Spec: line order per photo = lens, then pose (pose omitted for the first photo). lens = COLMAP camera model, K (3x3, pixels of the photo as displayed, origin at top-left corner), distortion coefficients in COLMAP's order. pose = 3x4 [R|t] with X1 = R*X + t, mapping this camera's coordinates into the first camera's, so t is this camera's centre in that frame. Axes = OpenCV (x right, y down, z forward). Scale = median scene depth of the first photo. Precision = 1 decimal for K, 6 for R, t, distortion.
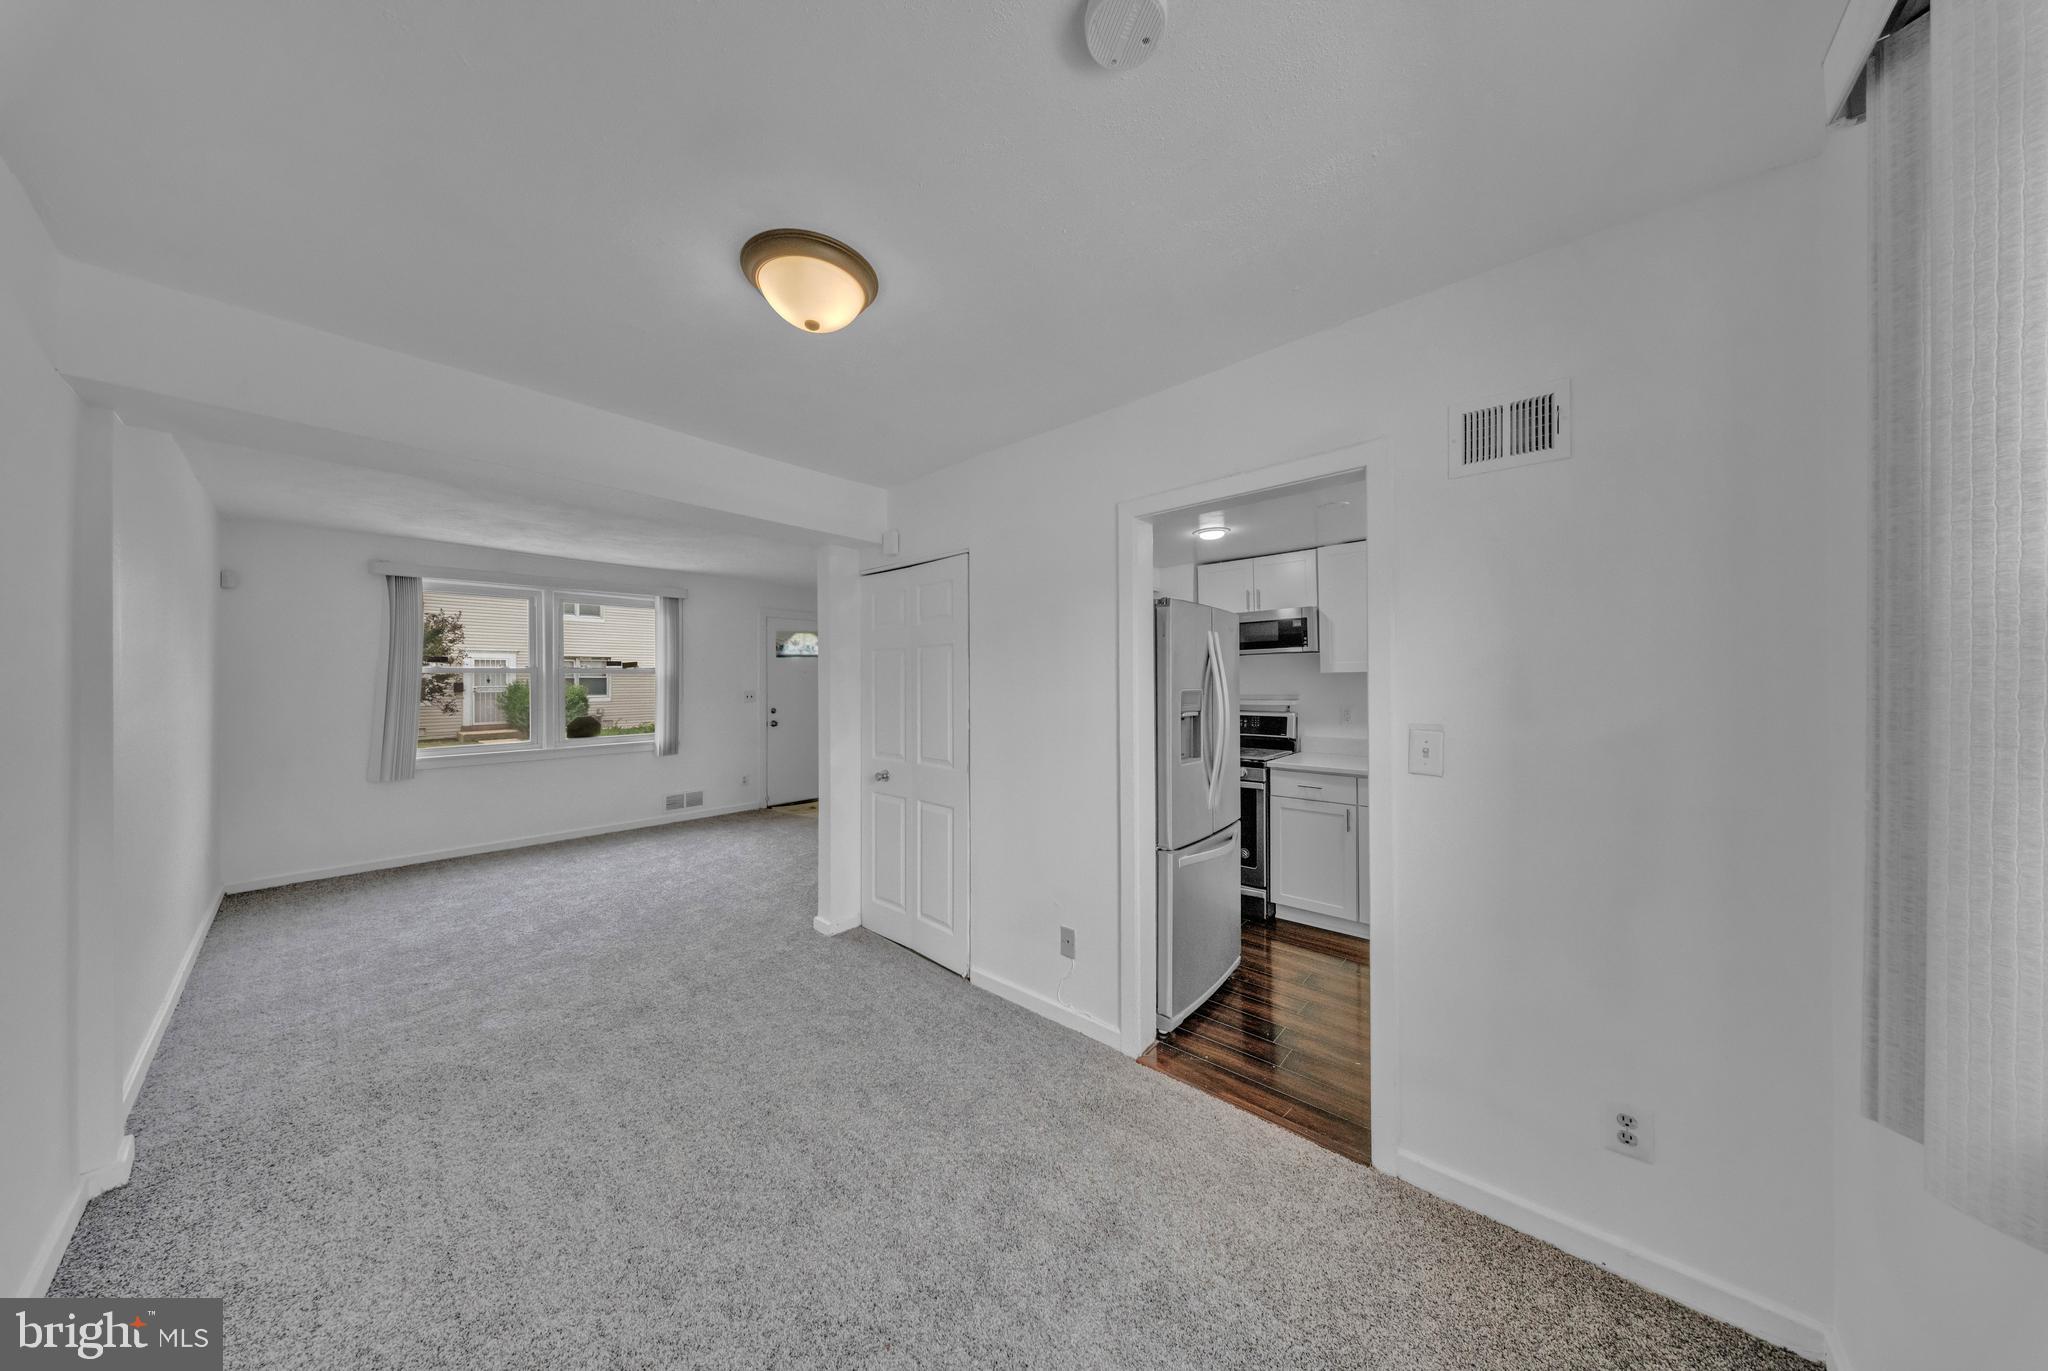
lens RADIAL K [[605.8, 0, 1016.7], [0, 605.8, 679.1], [0, 0, 1]] dist [0.000235, -0.002578]
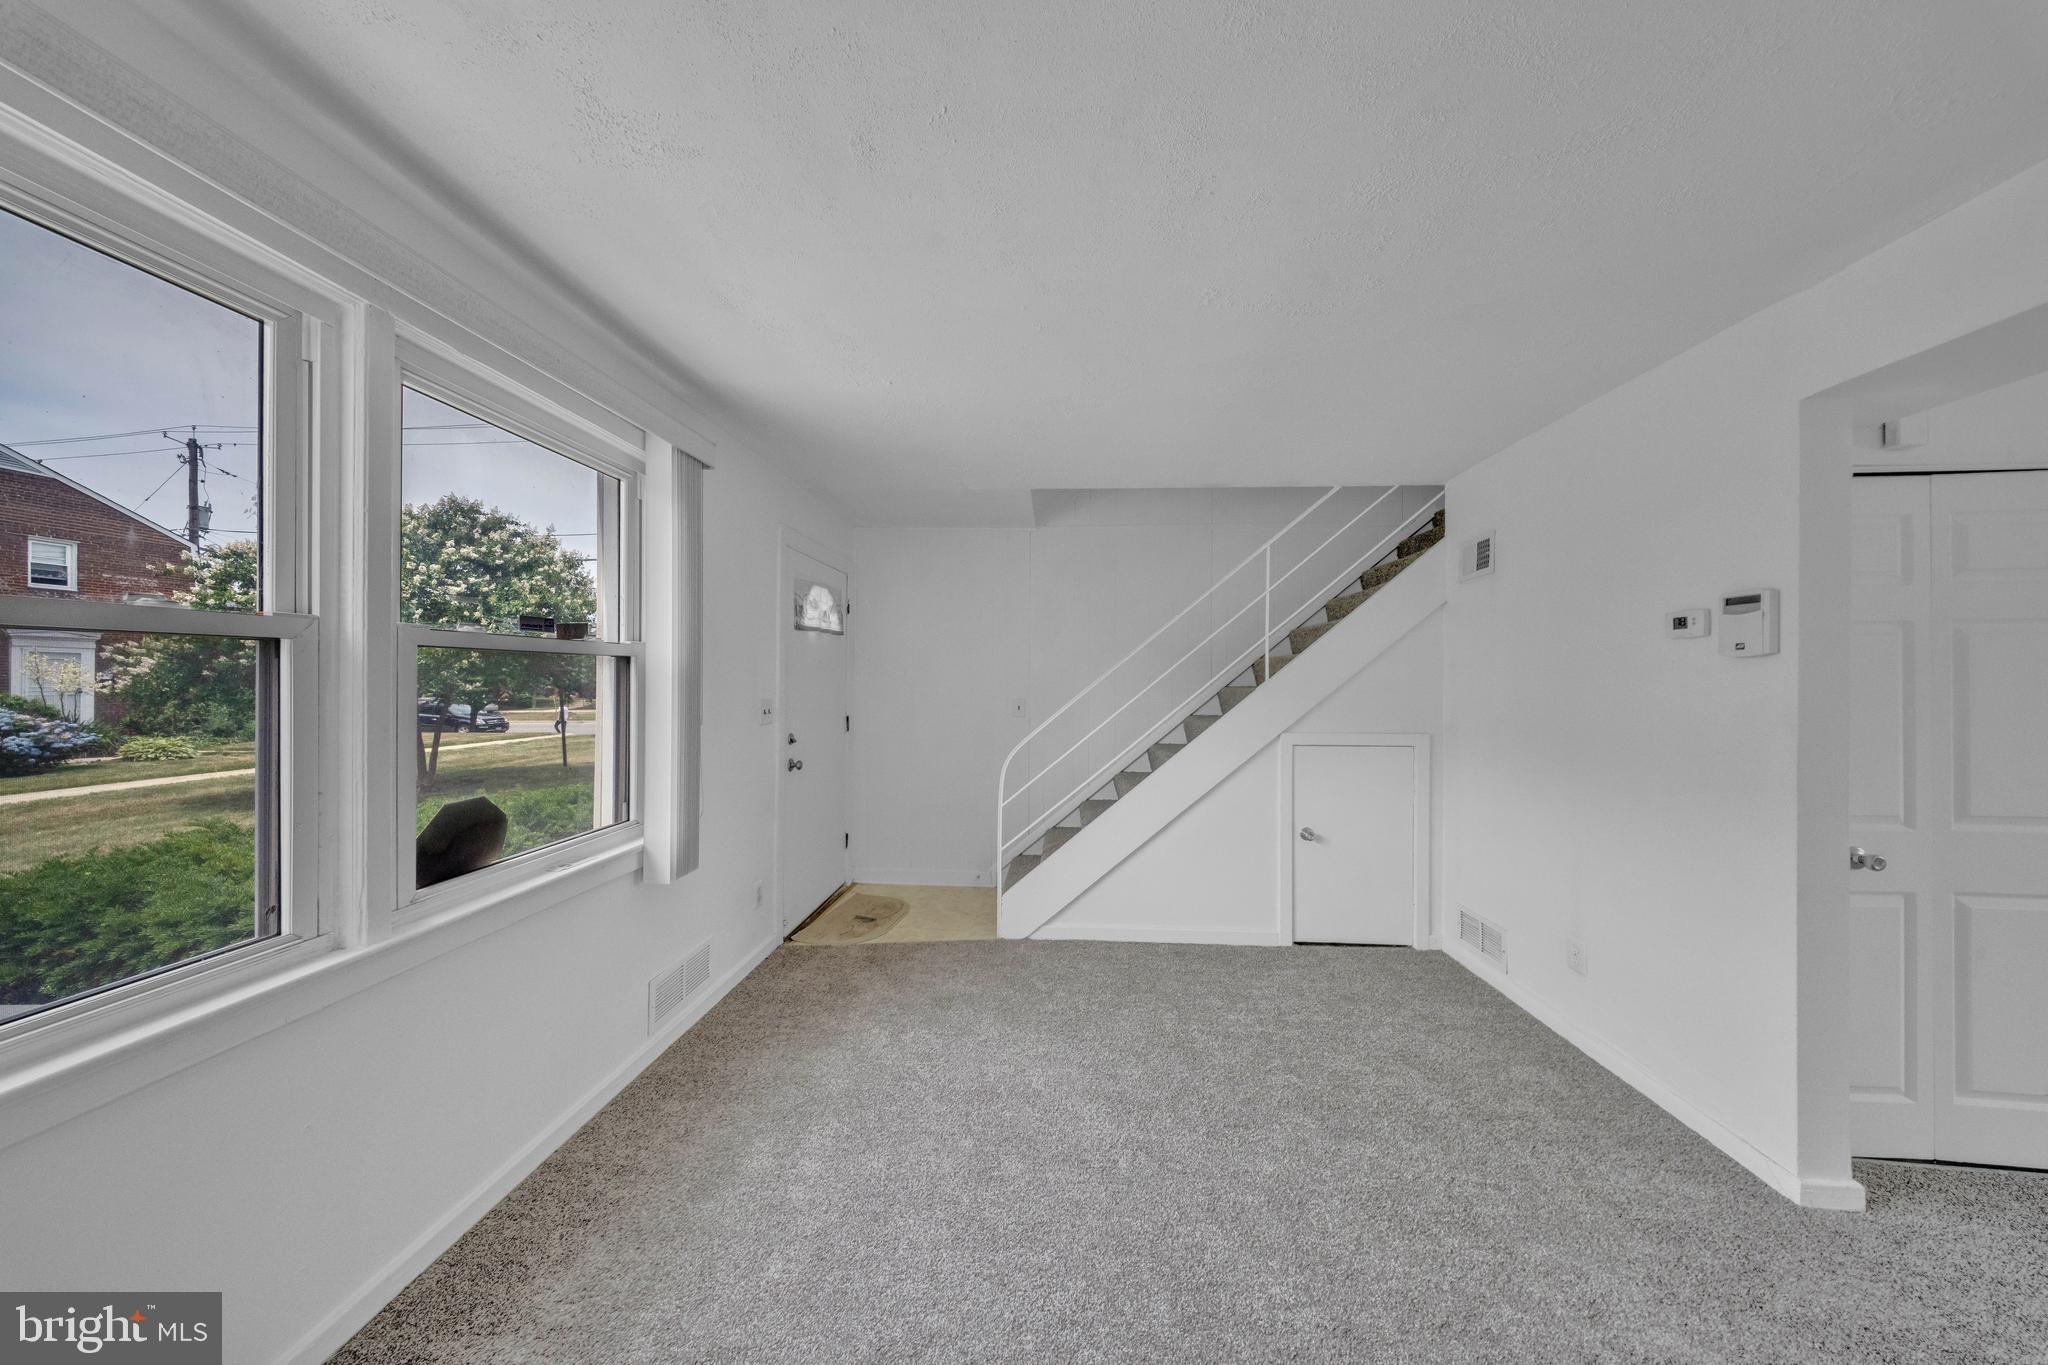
lens RADIAL K [[623.3, 0, 1004.1], [0, 623.3, 682.3], [0, 0, 1]] dist [-0.000861, -0.002674]
pose [[0.800889, 0.004209, 0.598798, -0.645183], [-0.006515, 0.999977, 0.001684, 0.004821], [-0.598778, -0.005250, 0.800898, 0.569973]]
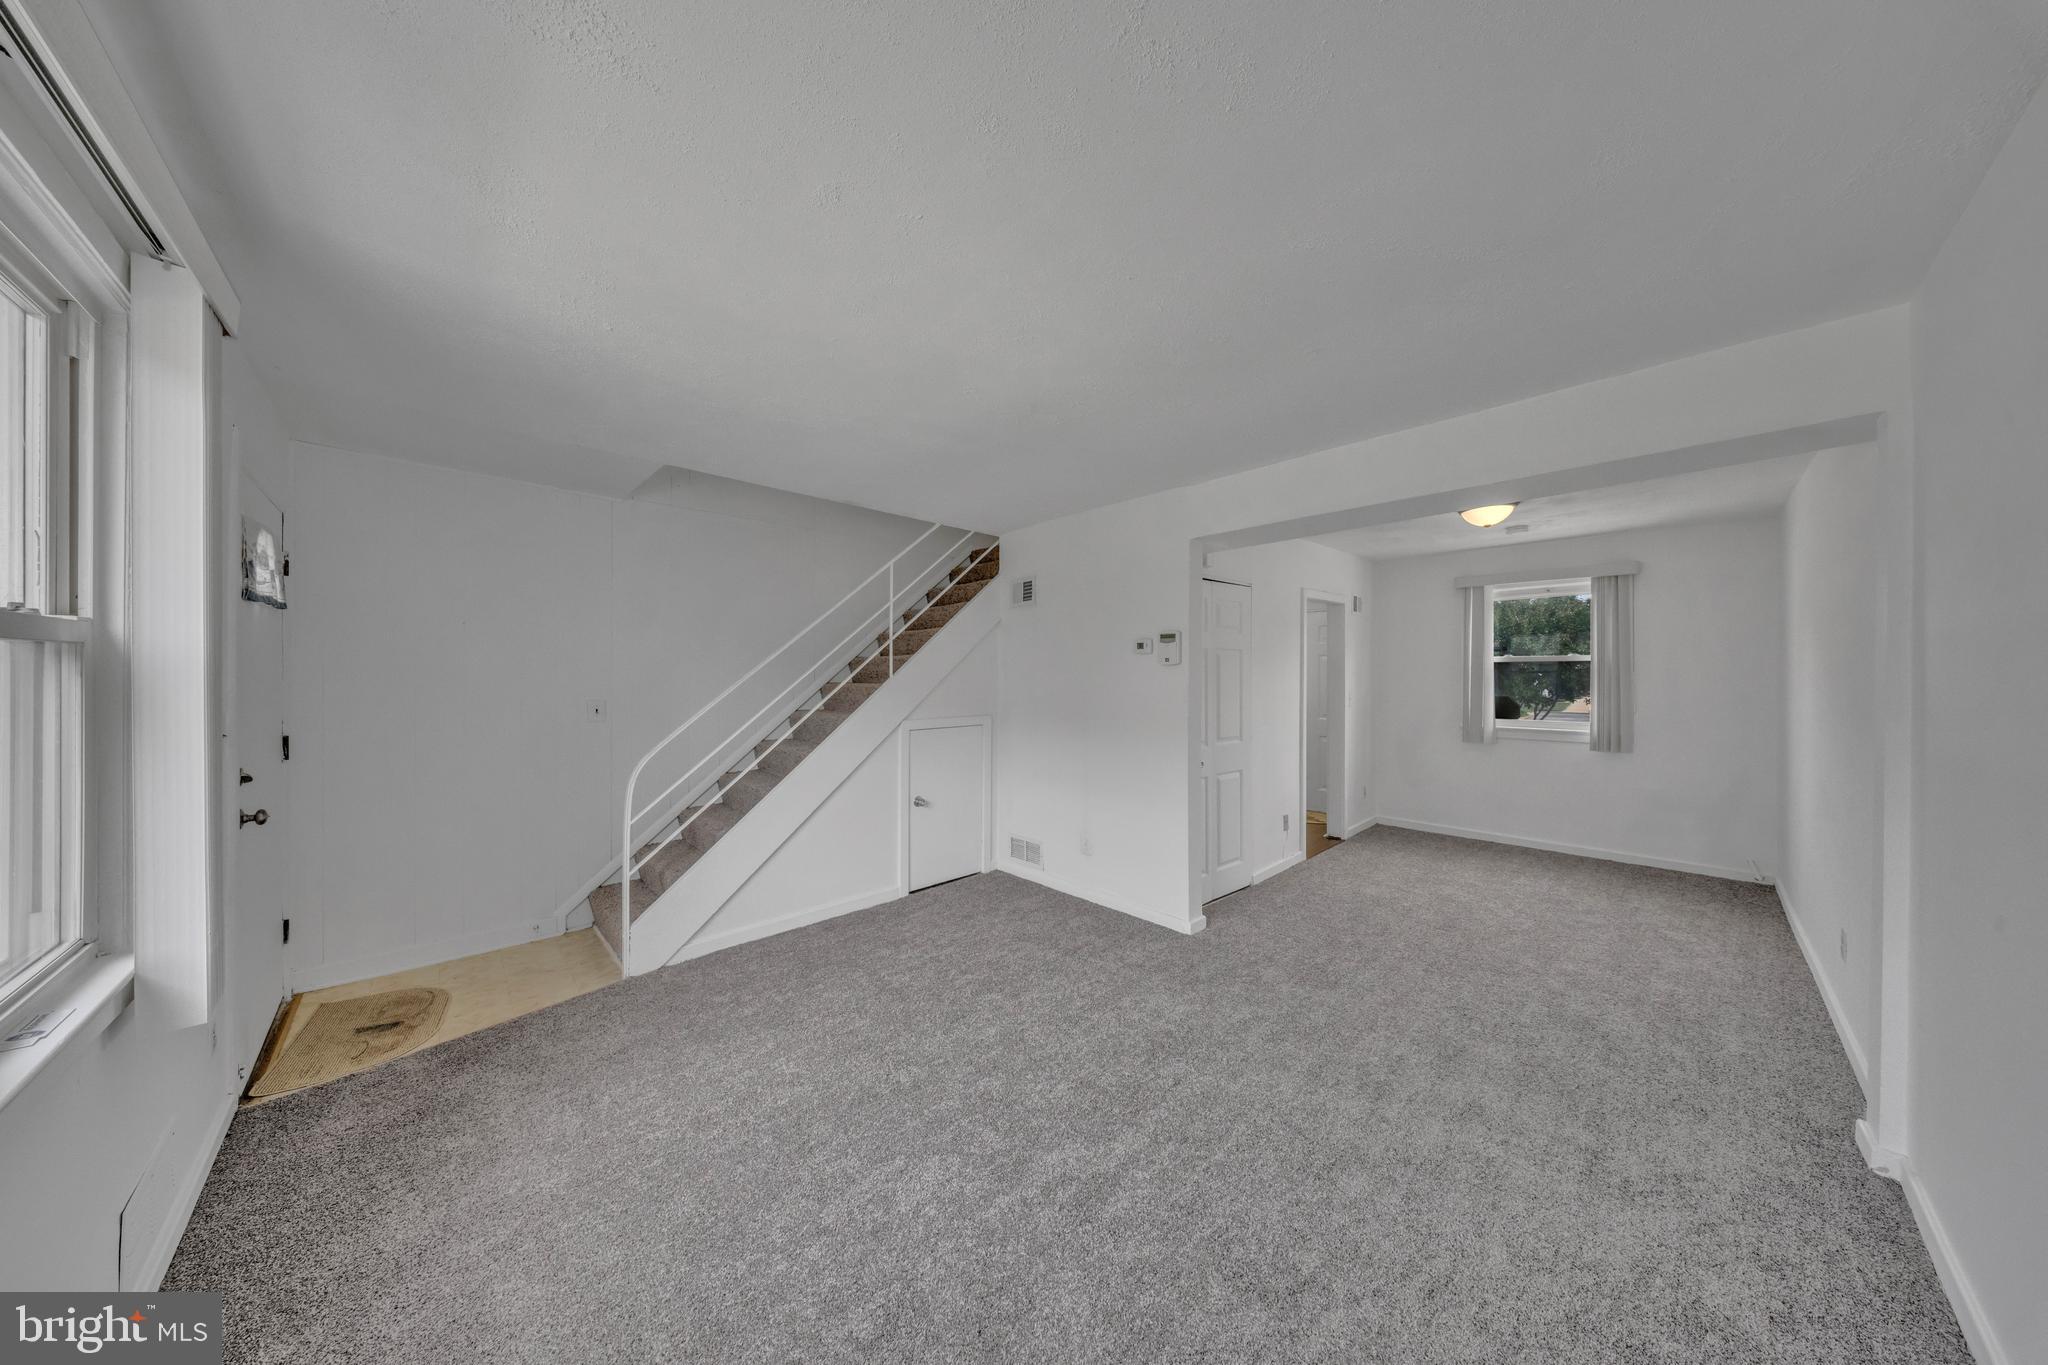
lens RADIAL K [[624.5, 0, 1041.9], [0, 624.5, 672.7], [0, 0, 1]] dist [0.001179, -0.004235]
pose [[0.079347, 0.007194, 0.996821, -0.777267], [-0.001341, 0.999974, -0.007110, 0.002421], [-0.996846, -0.000773, 0.079354, 0.667364]]
